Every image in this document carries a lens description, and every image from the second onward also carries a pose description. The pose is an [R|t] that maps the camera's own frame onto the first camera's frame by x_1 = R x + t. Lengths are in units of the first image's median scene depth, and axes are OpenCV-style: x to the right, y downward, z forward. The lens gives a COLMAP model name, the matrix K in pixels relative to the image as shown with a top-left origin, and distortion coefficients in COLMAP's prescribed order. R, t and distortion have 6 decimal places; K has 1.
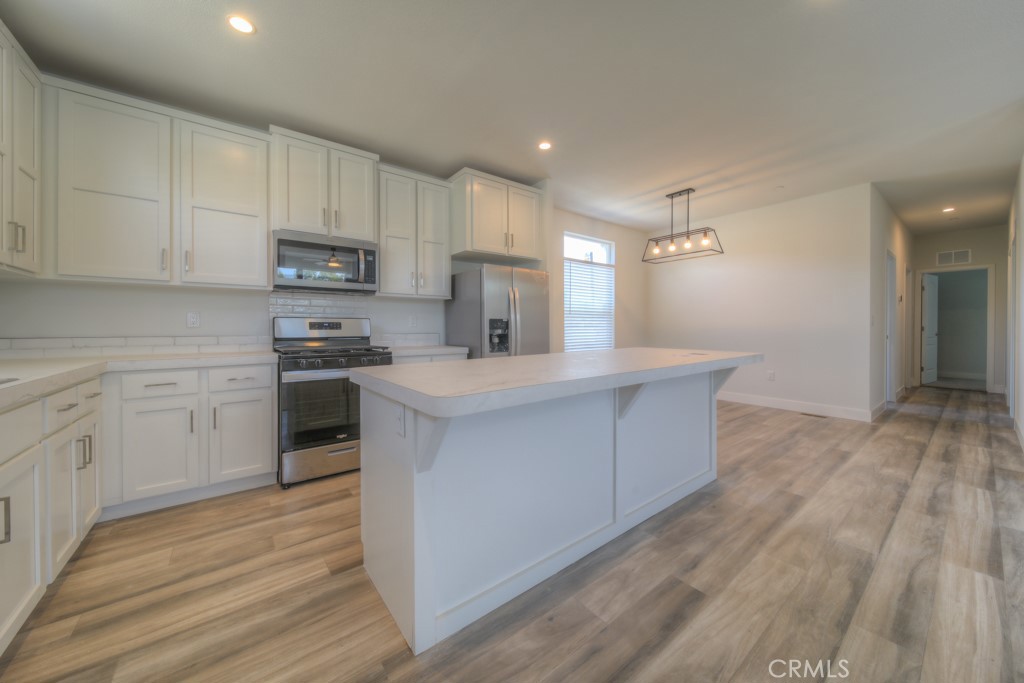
lens RADIAL K [[361.2, 0, 509.9], [0, 361.2, 326.2], [0, 0, 1]] dist [-0.001593, -0.000178]
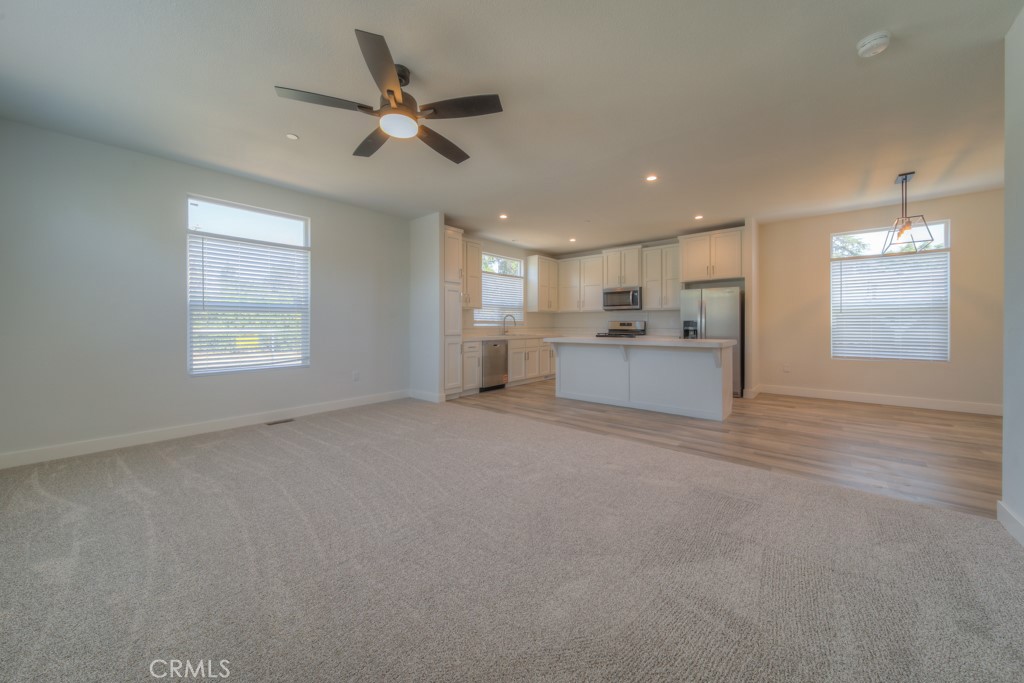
lens RADIAL K [[371.3, 0, 511.6], [0, 371.3, 314.3], [0, 0, 1]] dist [-0.002029, -0.000210]
pose [[0.210866, -0.023378, -0.977235, 1.689741], [0.004538, 0.999727, -0.022937, -0.015299], [0.977505, 0.000402, 0.210914, -0.228129]]
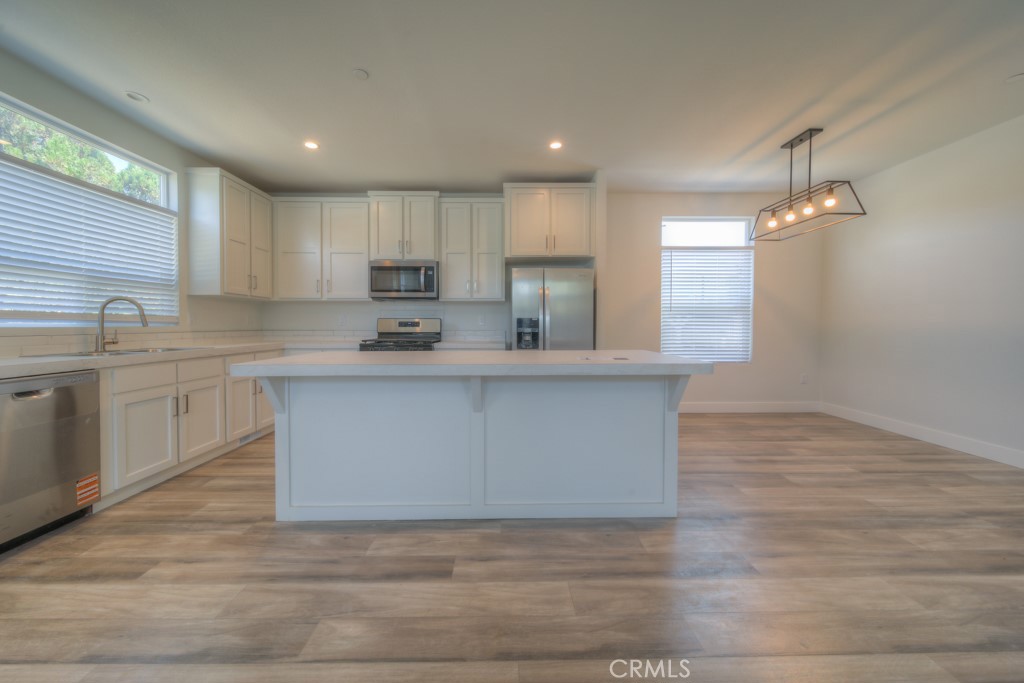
lens RADIAL K [[356.0, 0, 505.4], [0, 356.0, 330.4], [0, 0, 1]] dist [-0.001046, -0.000209]
pose [[0.803103, 0.013576, -0.595685, 0.610299], [-0.000720, 0.999762, 0.021814, -0.007540], [0.595839, -0.017090, 0.802922, 0.120919]]
